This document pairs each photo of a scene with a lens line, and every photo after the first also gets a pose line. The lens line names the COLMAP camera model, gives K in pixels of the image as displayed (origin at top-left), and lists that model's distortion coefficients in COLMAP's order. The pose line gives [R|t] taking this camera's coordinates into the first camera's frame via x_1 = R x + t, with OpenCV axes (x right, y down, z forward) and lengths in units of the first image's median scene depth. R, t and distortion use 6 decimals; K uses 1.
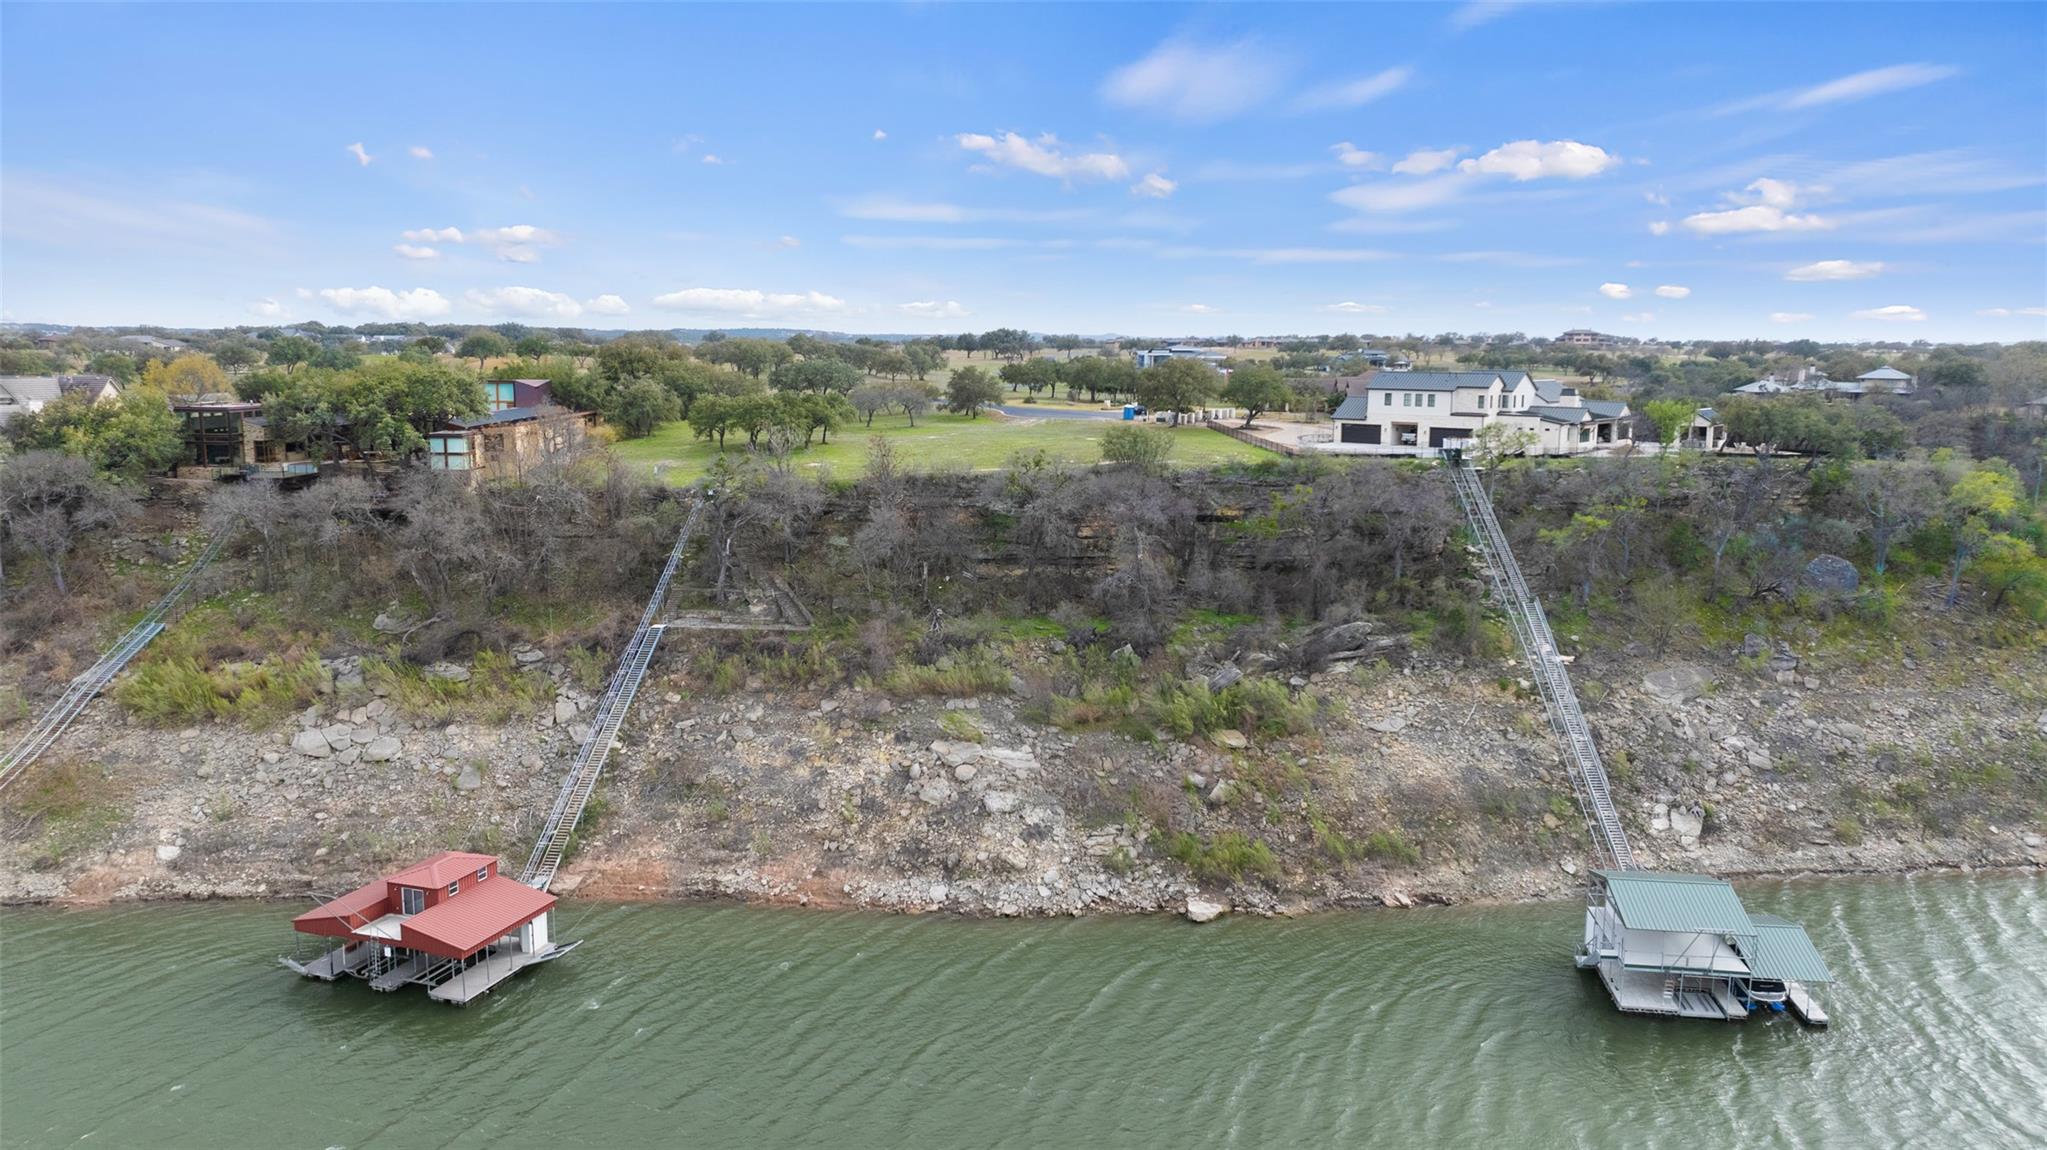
lens RADIAL K [[1453.5, 0, 1034.8], [0, 1453.5, 601.3], [0, 0, 1]] dist [-0.034502, 0.031782]
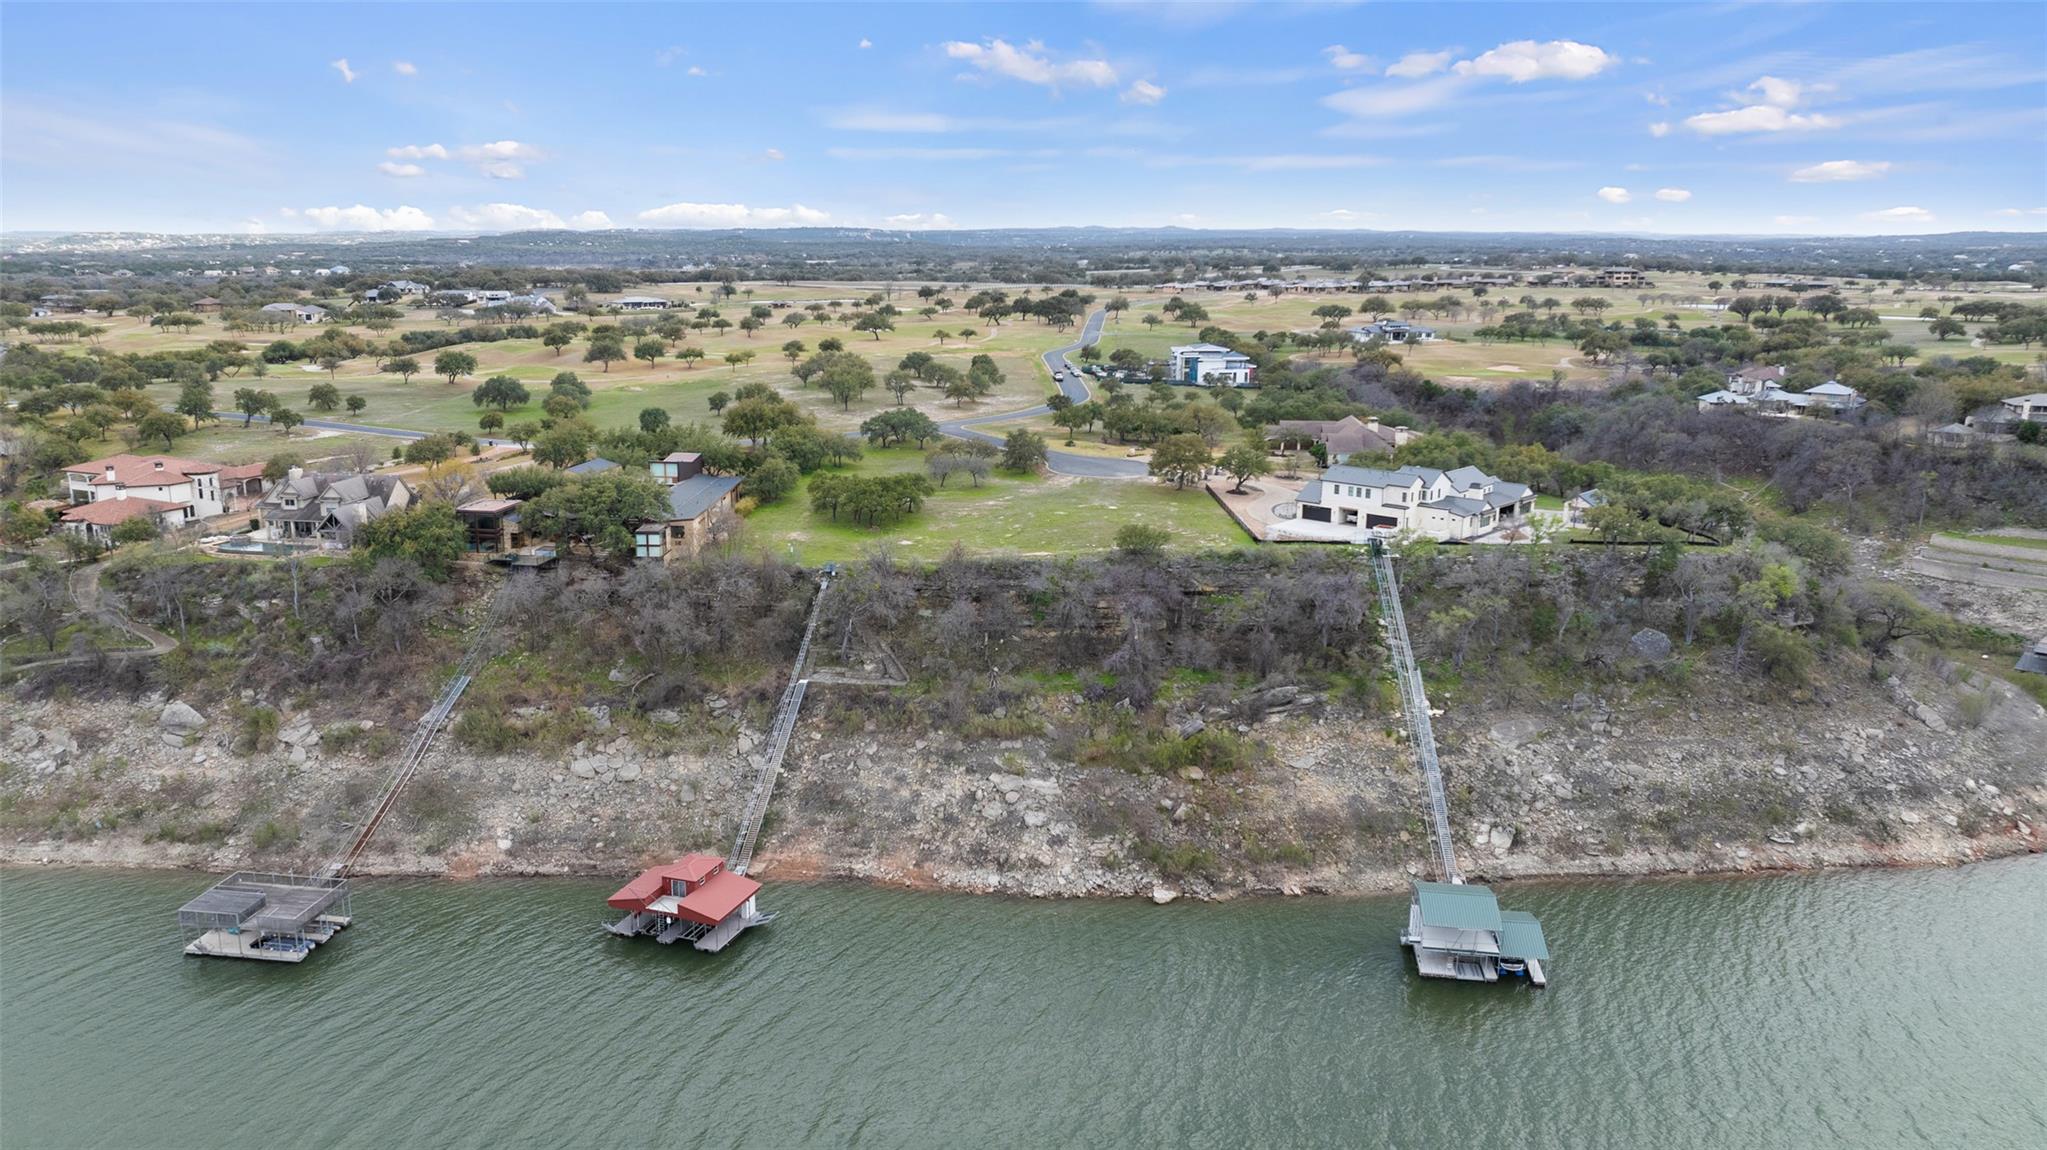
lens RADIAL K [[1453.5, 0, 1007.7], [0, 1453.5, 597.4], [0, 0, 1]] dist [-0.034502, 0.031782]
pose [[0.998200, 0.010685, -0.059014, 0.032668], [-0.006071, 0.996948, 0.077829, -0.196138], [0.059666, -0.077331, 0.995219, -0.462858]]
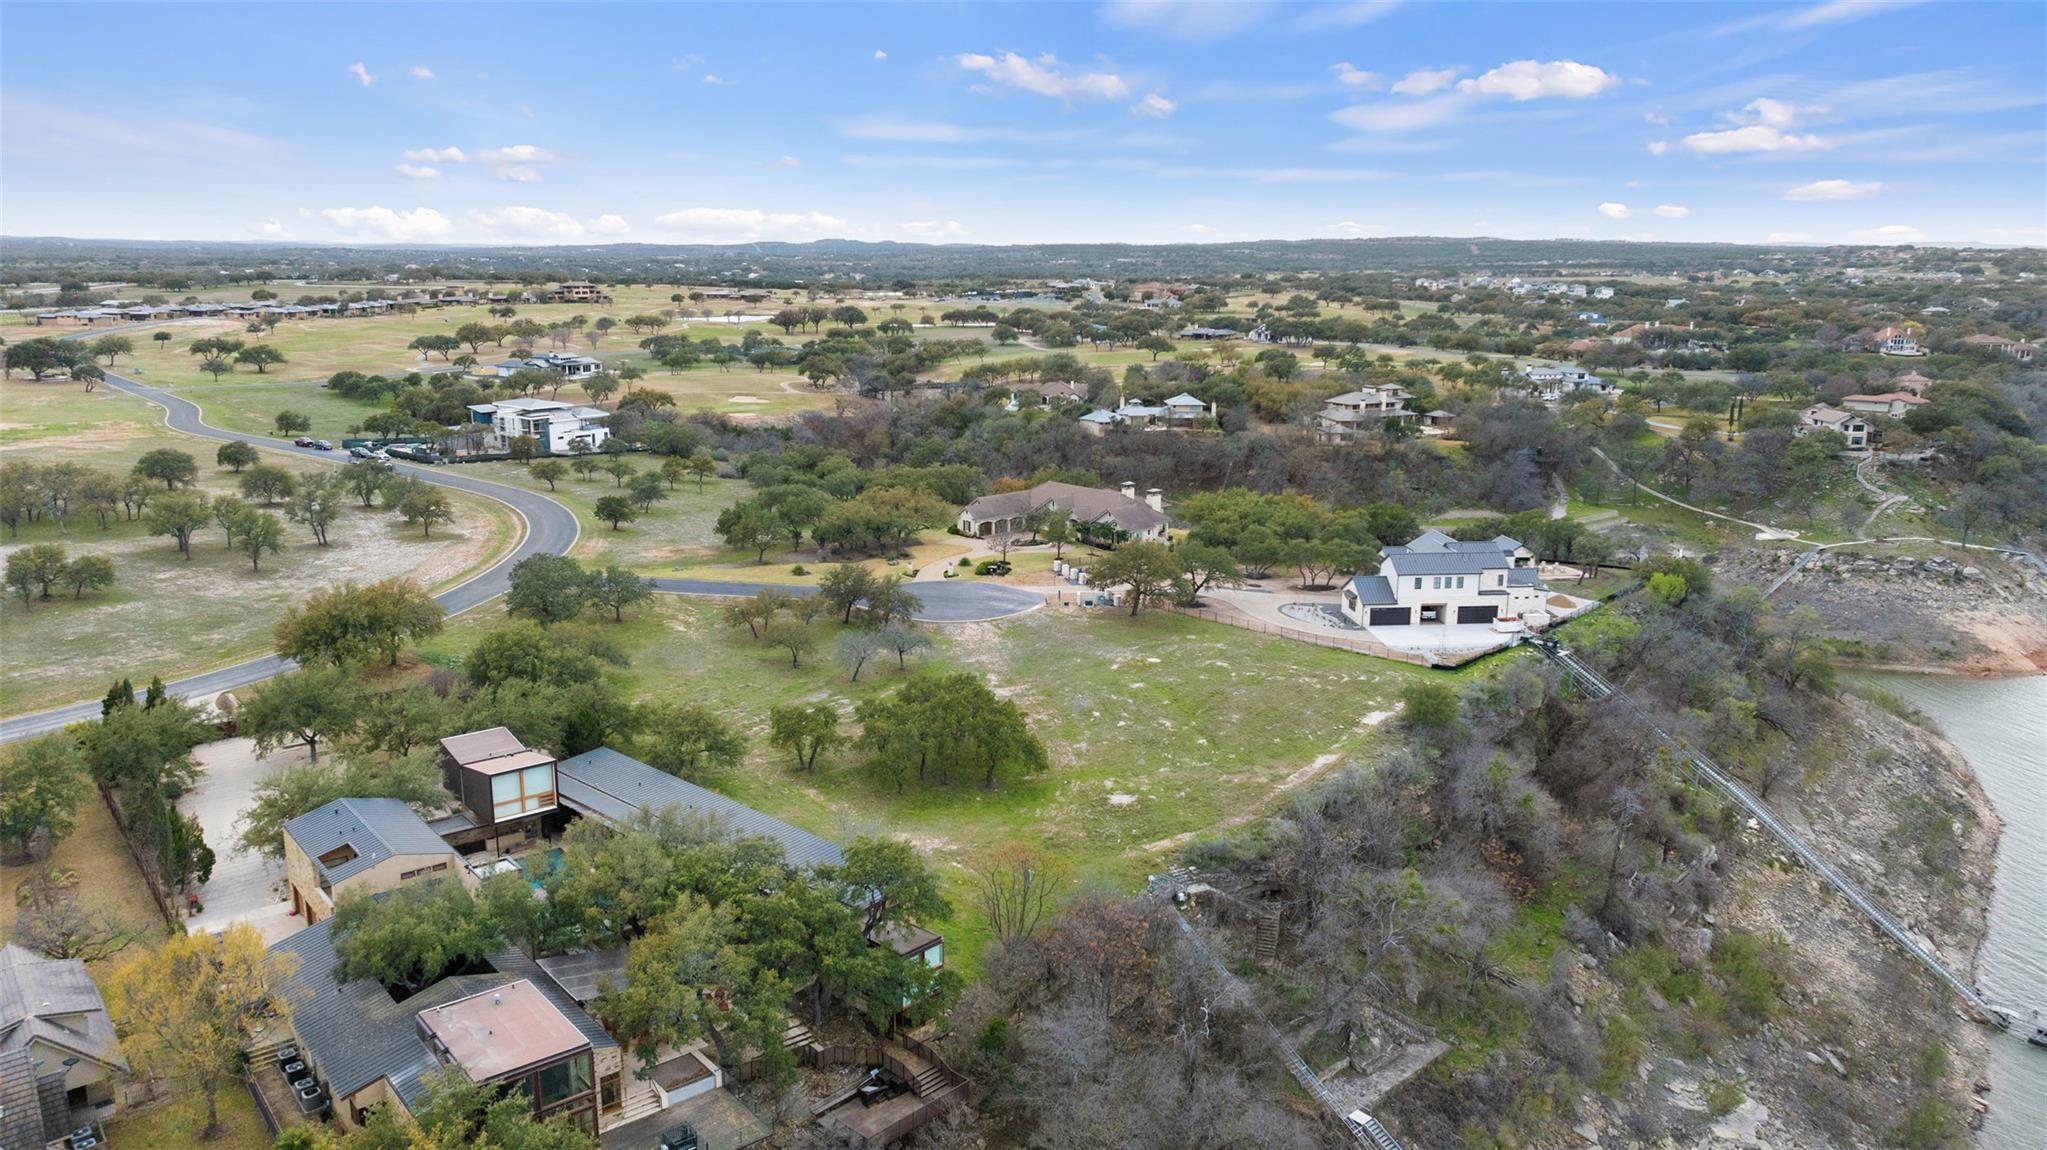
lens RADIAL K [[1453.5, 0, 1049.2], [0, 1453.5, 558.1], [0, 0, 1]] dist [-0.034502, 0.031782]
pose [[0.688127, -0.146917, 0.710561, -0.937600], [0.113142, 0.989034, 0.094924, -0.394679], [-0.716715, 0.015074, 0.697203, 0.632841]]
